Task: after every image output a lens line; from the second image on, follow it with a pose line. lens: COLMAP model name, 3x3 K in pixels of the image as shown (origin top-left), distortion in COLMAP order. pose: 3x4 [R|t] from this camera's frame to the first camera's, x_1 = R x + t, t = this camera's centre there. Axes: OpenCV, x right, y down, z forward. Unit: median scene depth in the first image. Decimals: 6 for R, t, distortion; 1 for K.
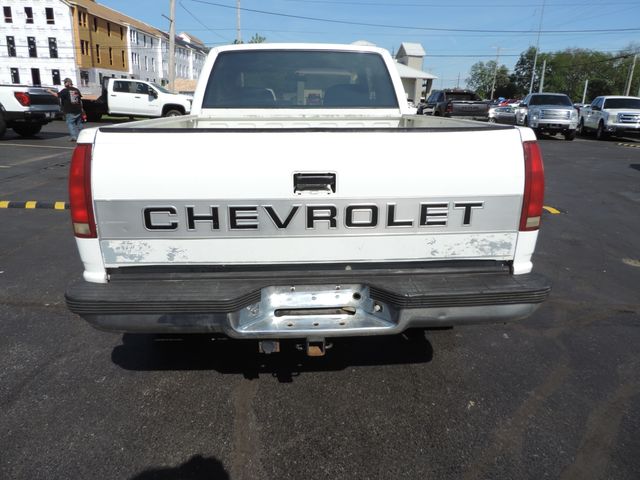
lens RADIAL K [[456.4, 0, 322.9], [0, 456.4, 239.6], [0, 0, 1]] dist [-0.019848, 0.001256]
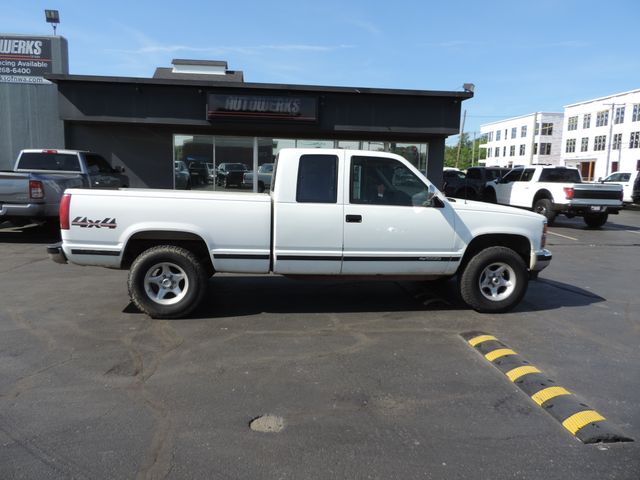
lens RADIAL K [[456.4, 0, 322.9], [0, 456.4, 239.6], [0, 0, 1]] dist [-0.019848, 0.001256]
pose [[0.058178, 0.110188, -0.992207, 1.546952], [-0.313579, 0.945603, 0.086626, -0.335248], [0.947778, 0.306095, 0.089566, 1.087799]]
